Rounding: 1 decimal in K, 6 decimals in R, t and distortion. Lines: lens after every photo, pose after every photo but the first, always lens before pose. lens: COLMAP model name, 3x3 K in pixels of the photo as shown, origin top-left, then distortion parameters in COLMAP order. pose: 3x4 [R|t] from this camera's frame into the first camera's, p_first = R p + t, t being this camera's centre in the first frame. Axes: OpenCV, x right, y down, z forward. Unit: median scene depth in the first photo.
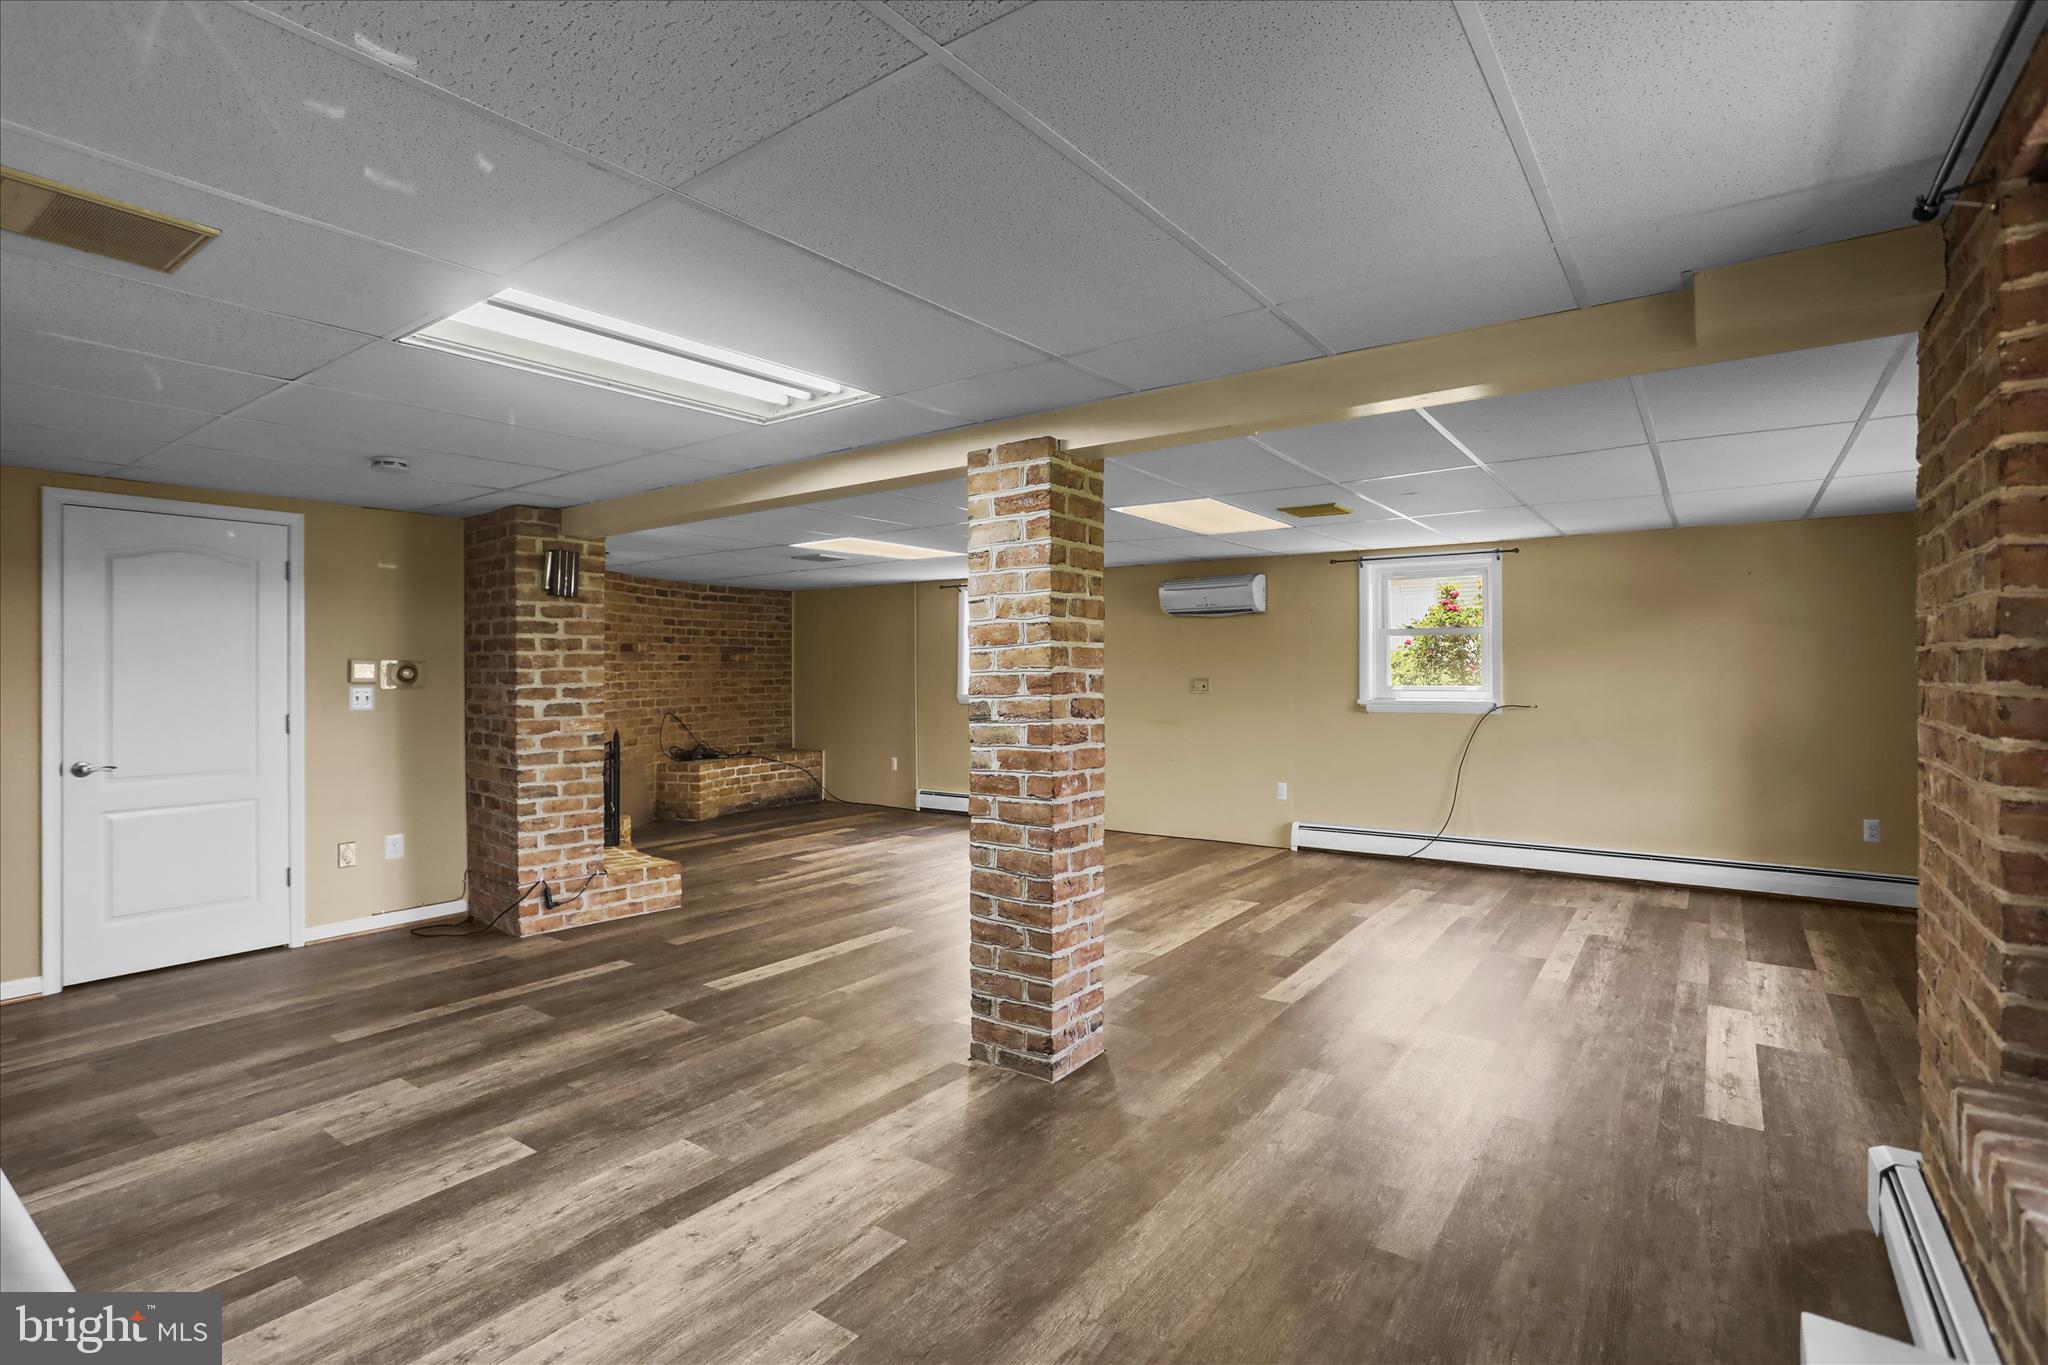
lens RADIAL K [[986.7, 0, 1013.2], [0, 986.7, 678.1], [0, 0, 1]] dist [-0.033814, 0.000600]
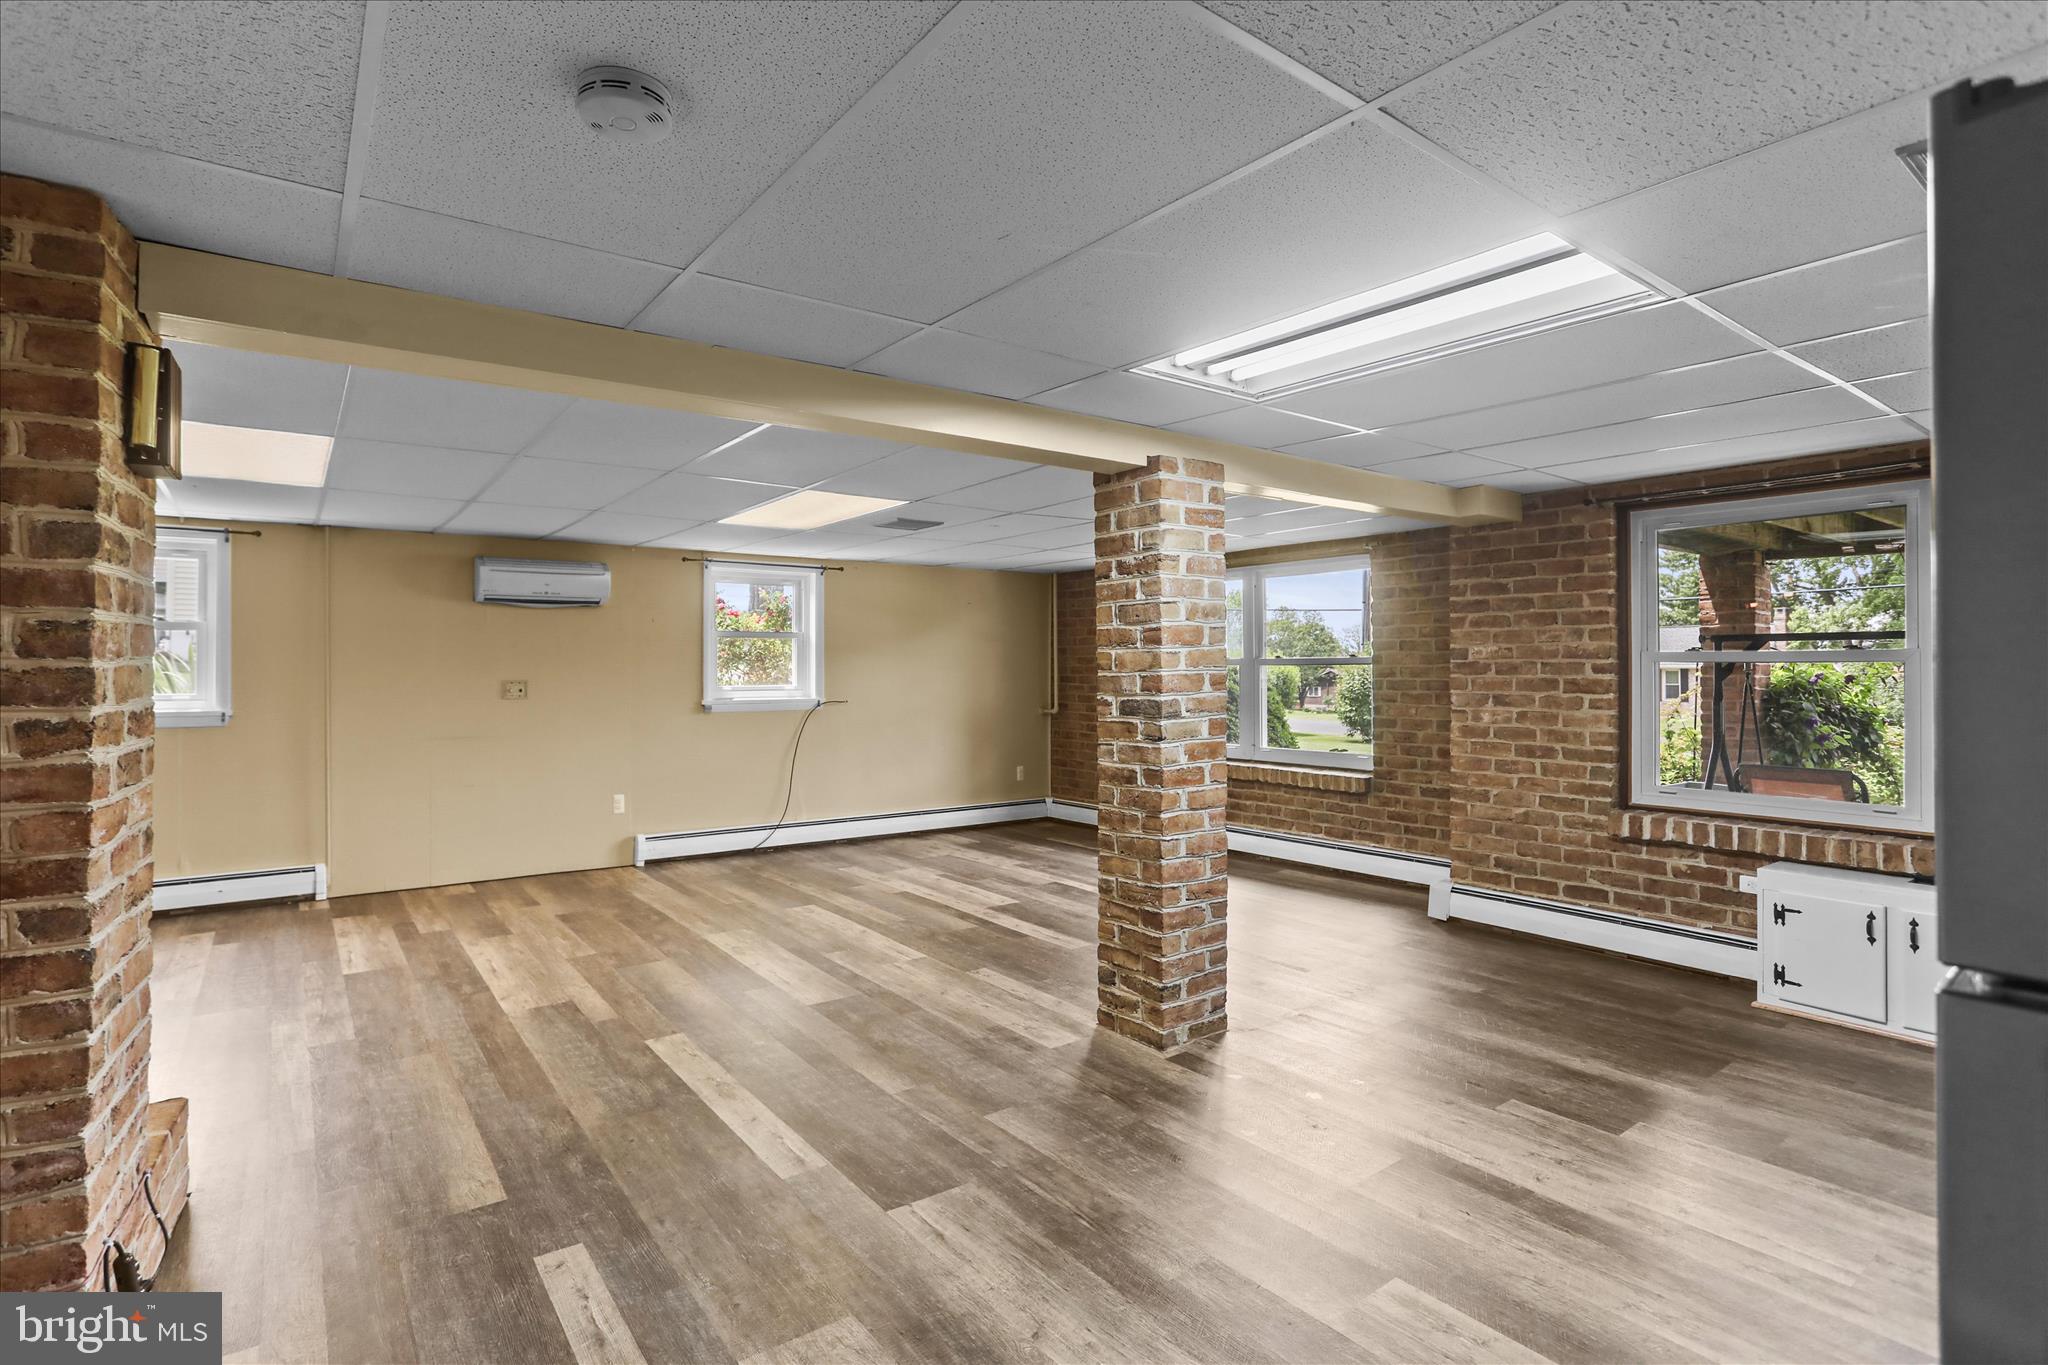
lens RADIAL K [[986.7, 0, 1012.5], [0, 986.7, 669.4], [0, 0, 1]] dist [-0.033814, 0.000600]
pose [[0.304471, 0.003723, 0.952514, -1.080968], [0.007453, 0.999952, -0.006291, -0.002402], [-0.952492, 0.009015, 0.304429, 0.851907]]
